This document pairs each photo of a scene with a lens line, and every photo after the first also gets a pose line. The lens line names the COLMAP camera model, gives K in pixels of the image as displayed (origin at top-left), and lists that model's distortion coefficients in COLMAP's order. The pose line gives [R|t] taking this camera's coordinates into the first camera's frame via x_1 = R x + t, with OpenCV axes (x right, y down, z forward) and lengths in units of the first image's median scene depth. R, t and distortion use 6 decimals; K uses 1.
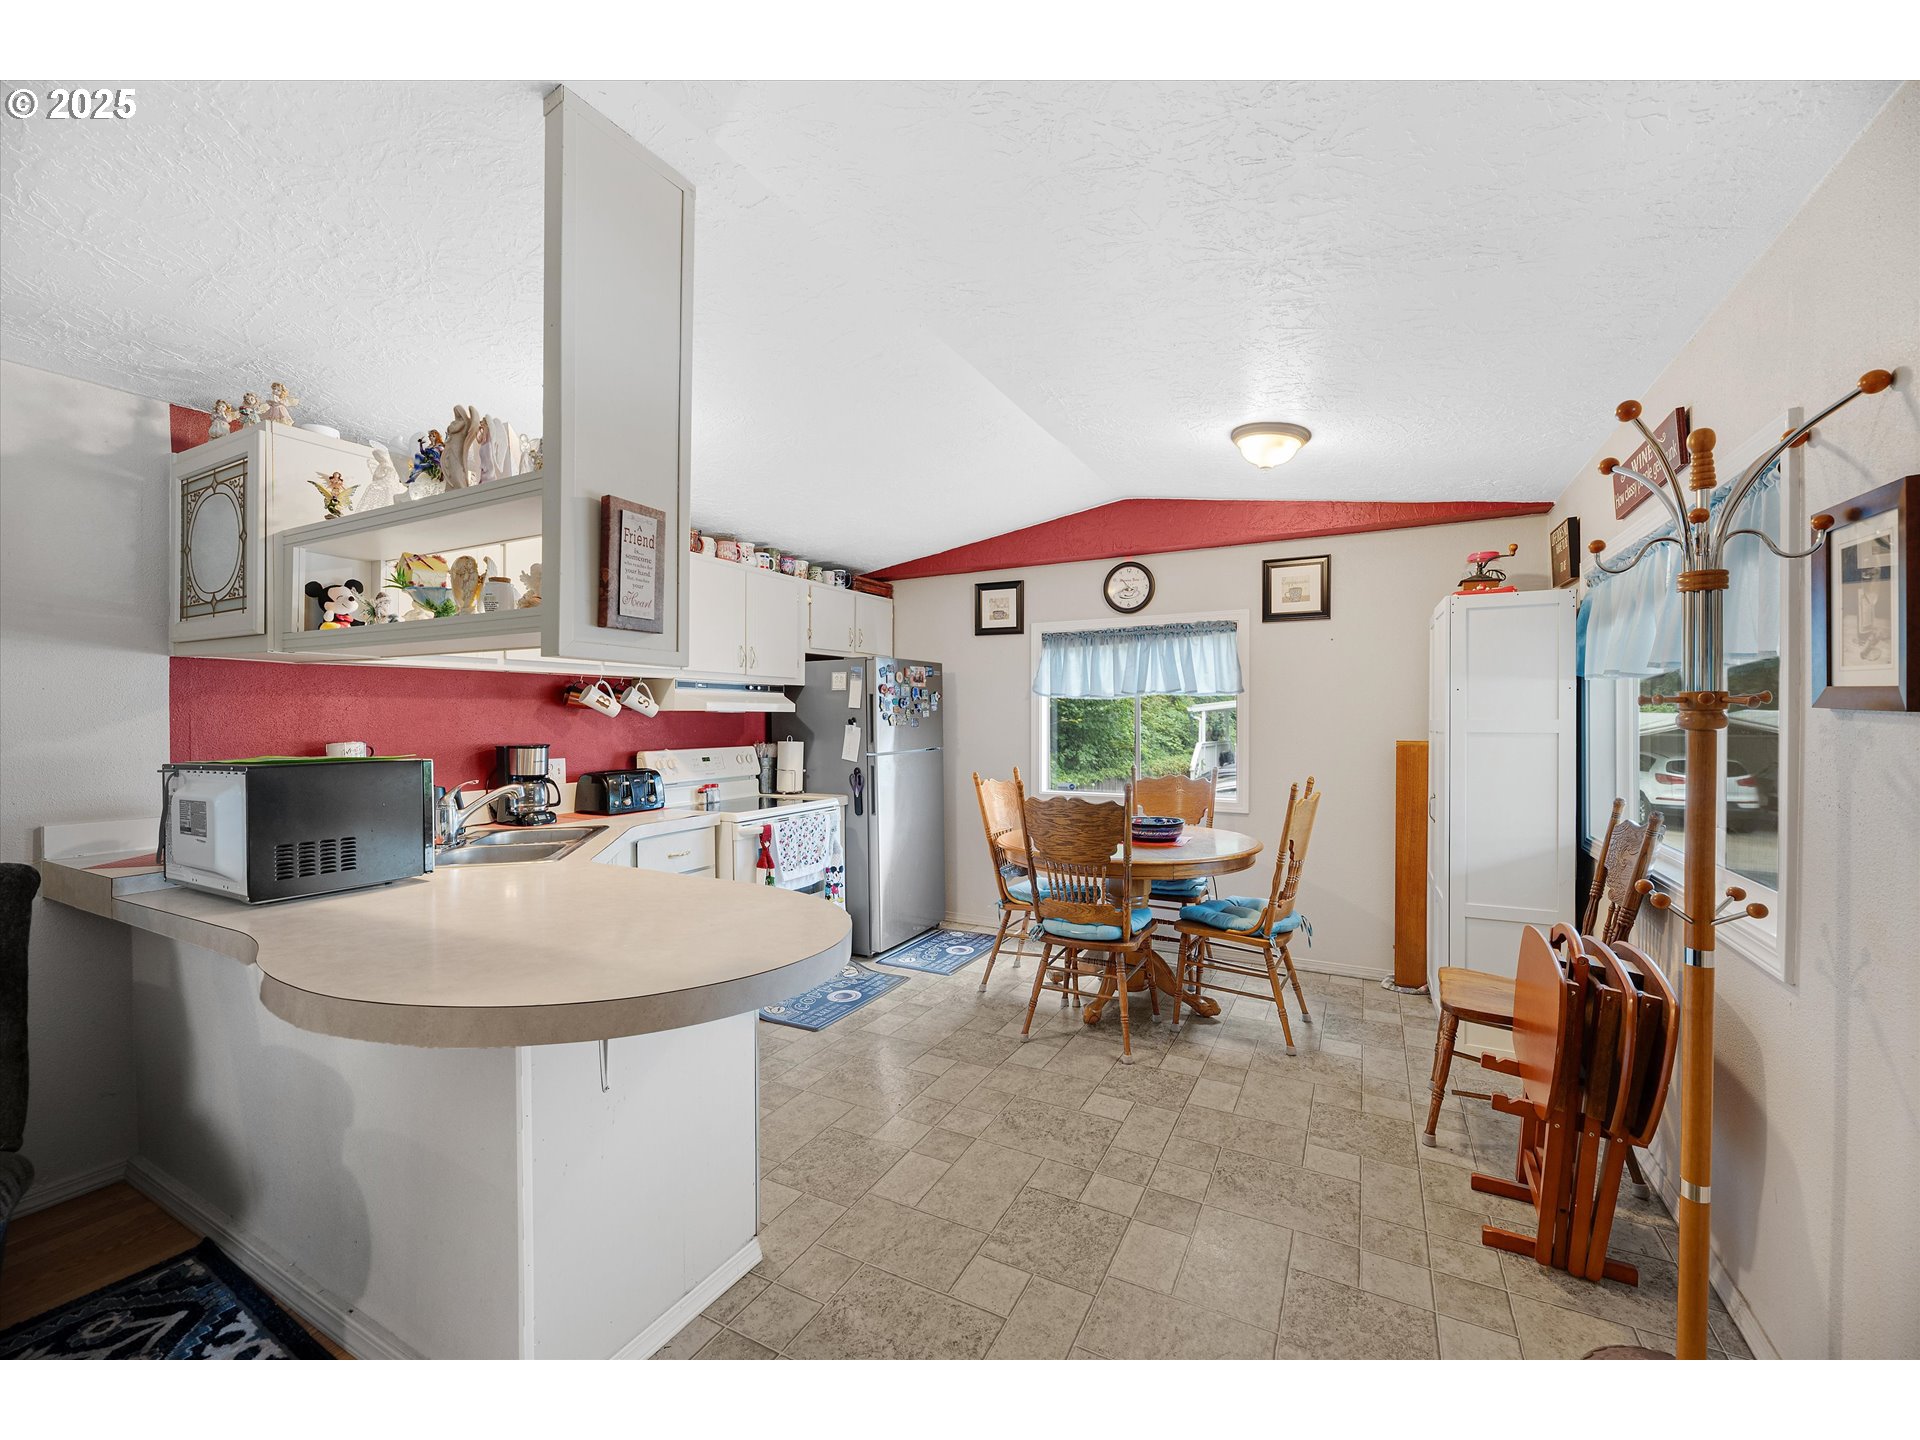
lens RADIAL K [[770.7, 0, 960.0], [0, 770.7, 720.0], [0, 0, 1]] dist [0.000423, -0.003558]
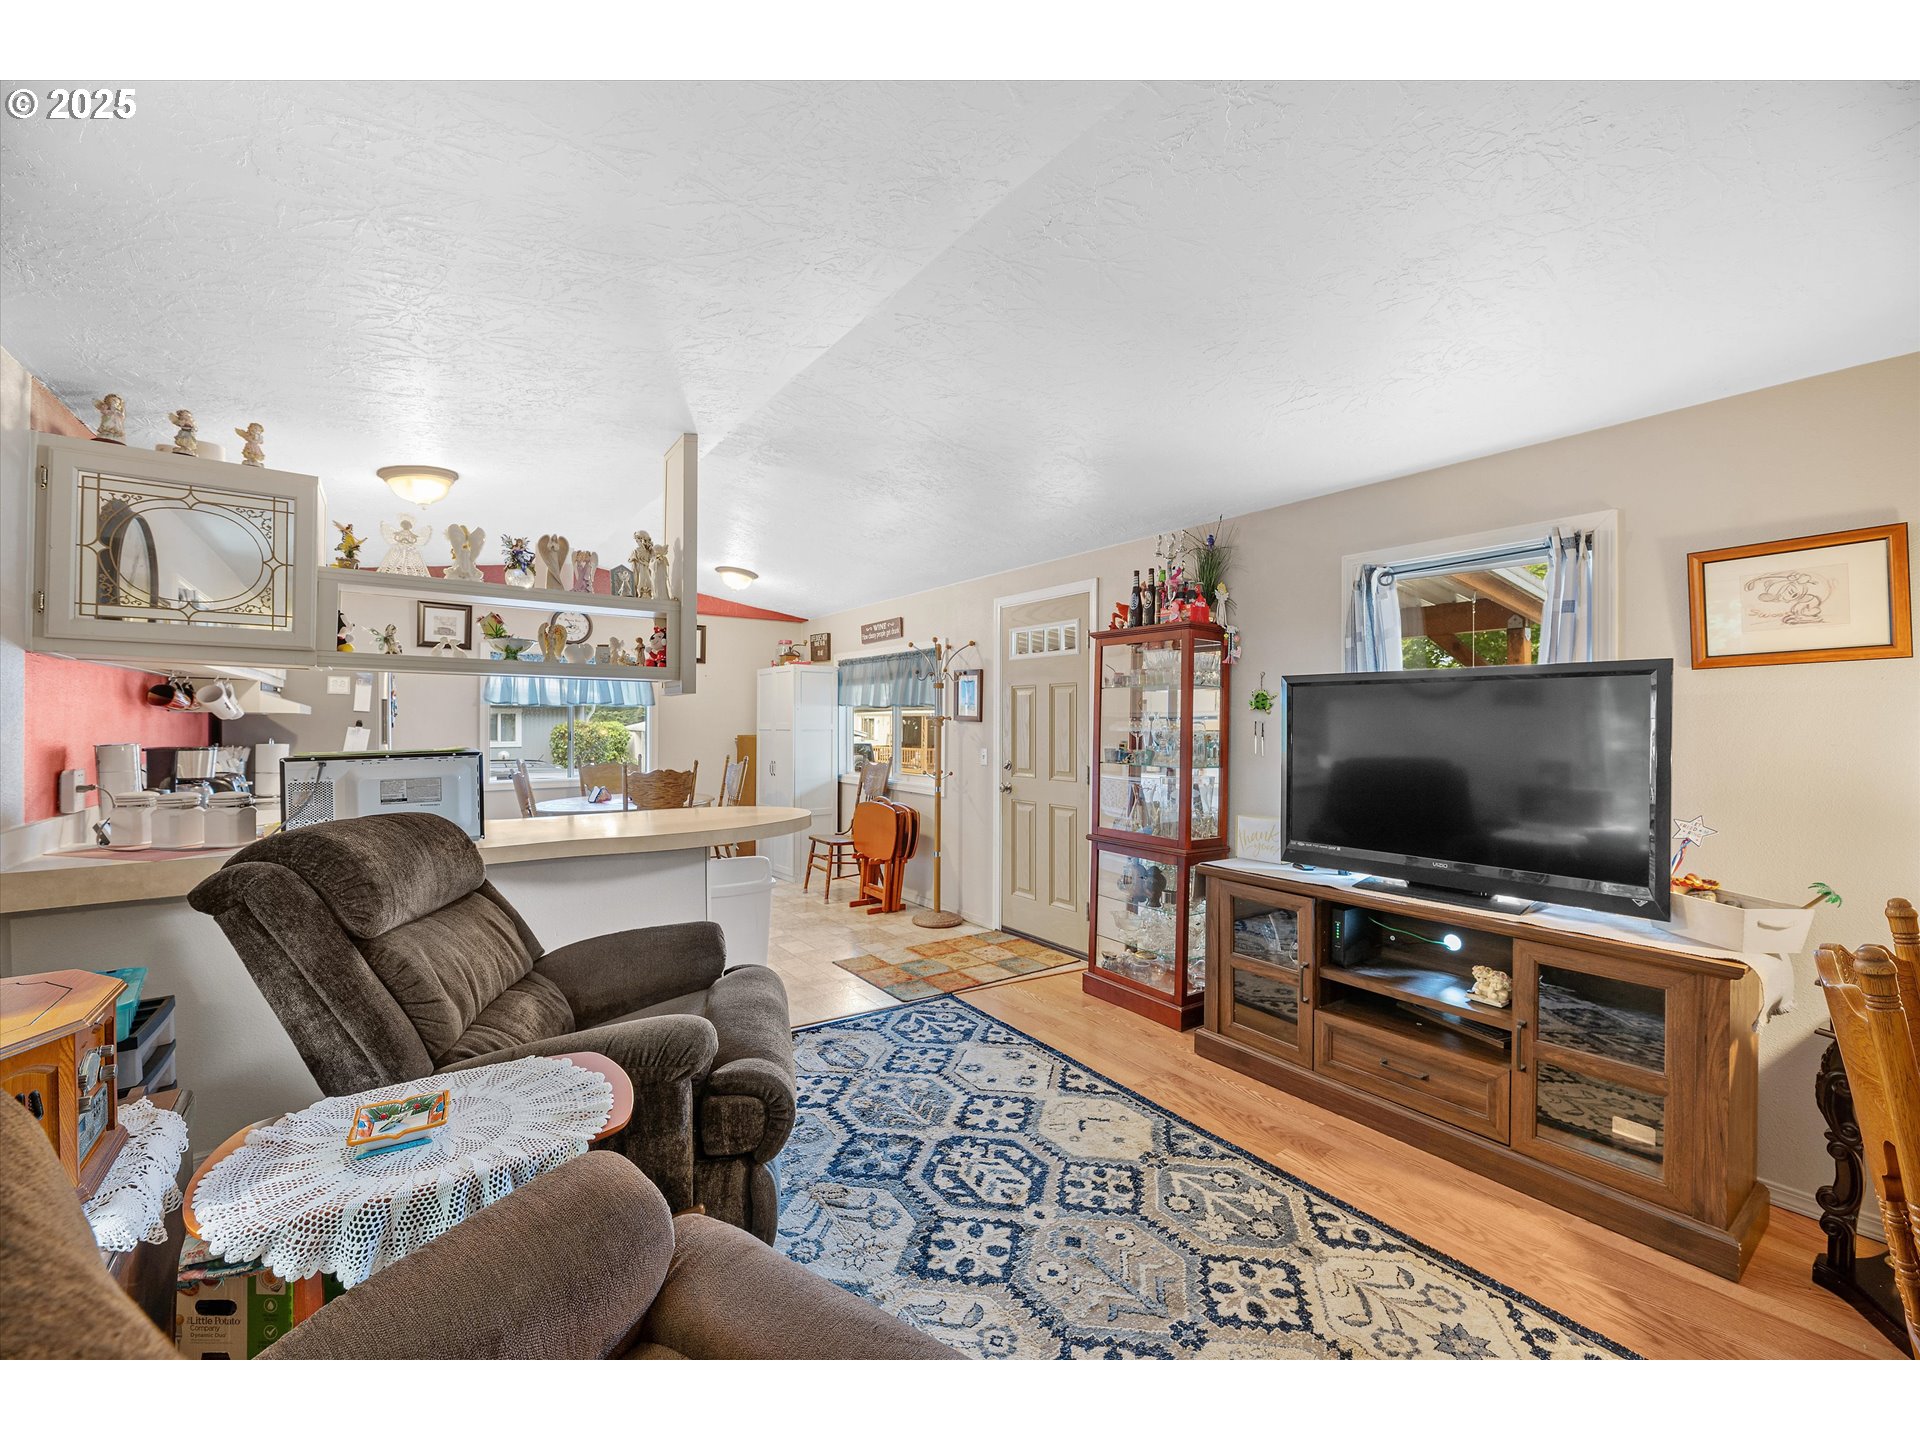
lens RADIAL K [[764.3, 0, 960.0], [0, 764.3, 720.0], [0, 0, 1]] dist [0.000701, -0.003632]
pose [[0.425714, 0.006033, 0.904837, -0.811333], [-0.002660, 0.999982, -0.005416, 0.000093], [-0.904854, -0.000102, 0.425723, -0.225293]]
